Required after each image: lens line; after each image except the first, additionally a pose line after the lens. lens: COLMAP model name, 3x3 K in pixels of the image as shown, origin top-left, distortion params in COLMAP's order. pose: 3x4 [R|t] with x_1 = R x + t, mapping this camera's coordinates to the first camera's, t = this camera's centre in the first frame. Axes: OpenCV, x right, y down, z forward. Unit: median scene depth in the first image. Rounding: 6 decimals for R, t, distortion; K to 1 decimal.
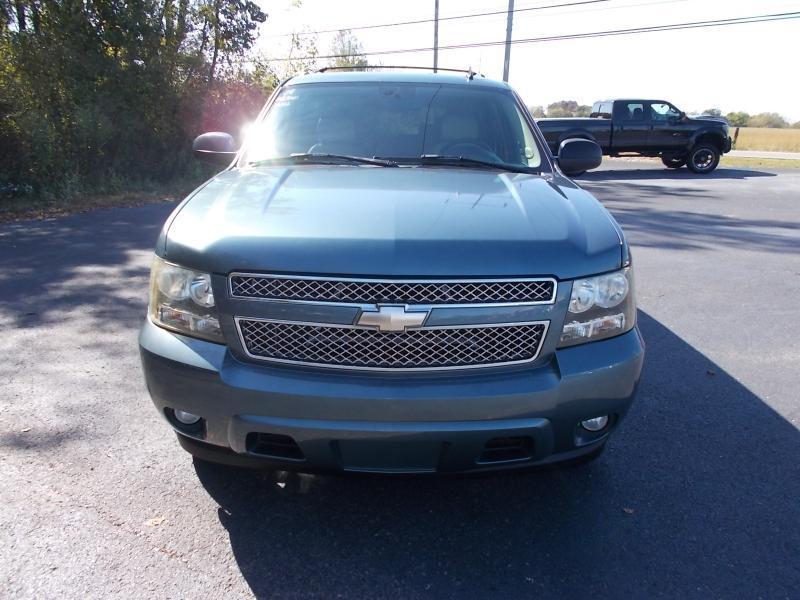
lens RADIAL K [[616.4, 0, 400.2], [0, 616.4, 298.7], [0, 0, 1]] dist [0.000558, 0.010107]
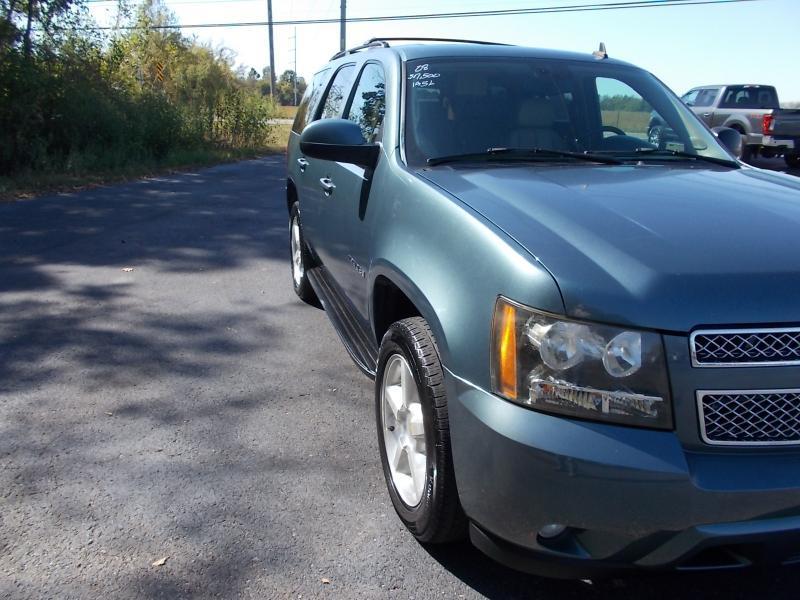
lens RADIAL K [[616.4, 0, 397.5], [0, 616.4, 299.5], [0, 0, 1]] dist [0.000558, 0.010107]
pose [[0.959739, -0.081033, 0.268950, -0.358953], [0.072410, 0.996497, 0.041845, -0.059243], [-0.271399, -0.020685, 0.962245, 0.195956]]
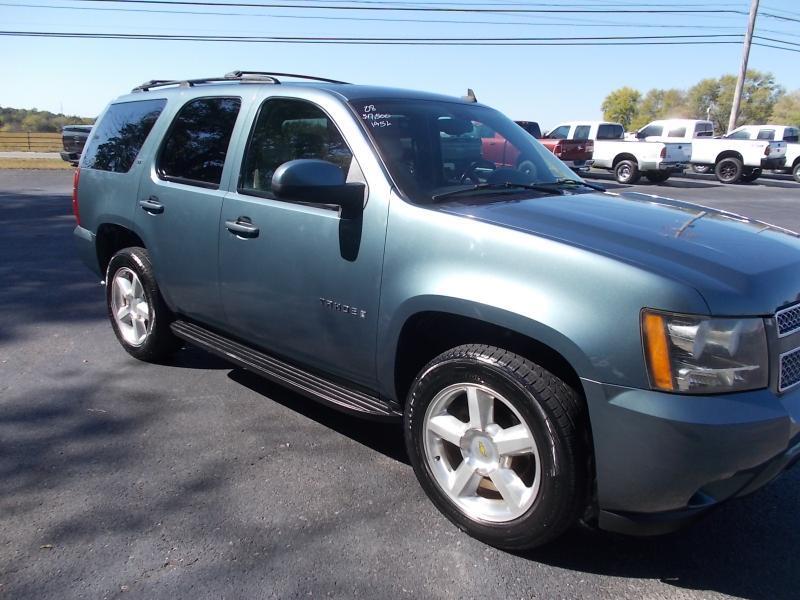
lens RADIAL K [[616.4, 0, 396.6], [0, 616.4, 298.9], [0, 0, 1]] dist [0.000558, 0.010107]
pose [[0.676551, -0.187104, 0.712230, -0.628396], [0.192336, 0.978508, 0.074354, -0.114063], [-0.710835, 0.086683, 0.697997, 0.346027]]
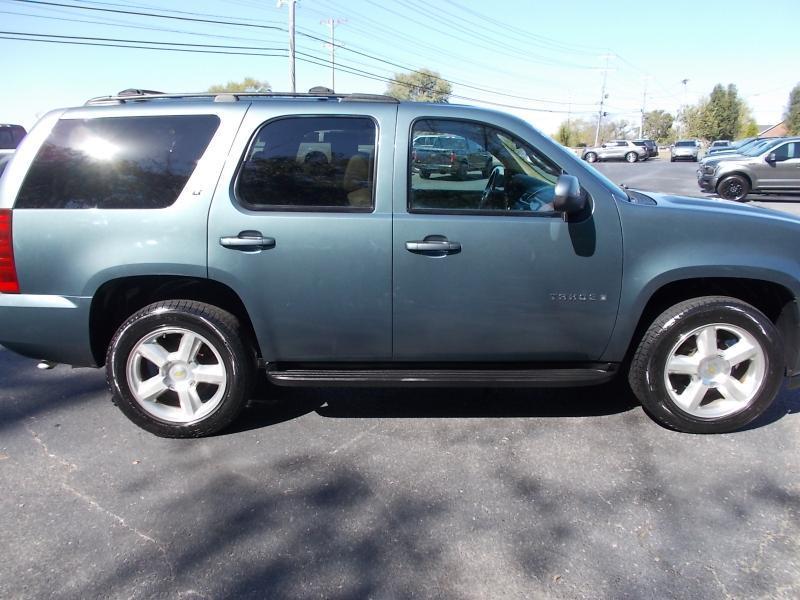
lens RADIAL K [[616.4, 0, 399.9], [0, 616.4, 304.1], [0, 0, 1]] dist [0.000558, 0.010107]
pose [[0.009000, -0.265884, 0.963963, -0.937226], [0.284410, 0.924869, 0.252445, -0.308205], [-0.958660, 0.271889, 0.083944, 0.964531]]
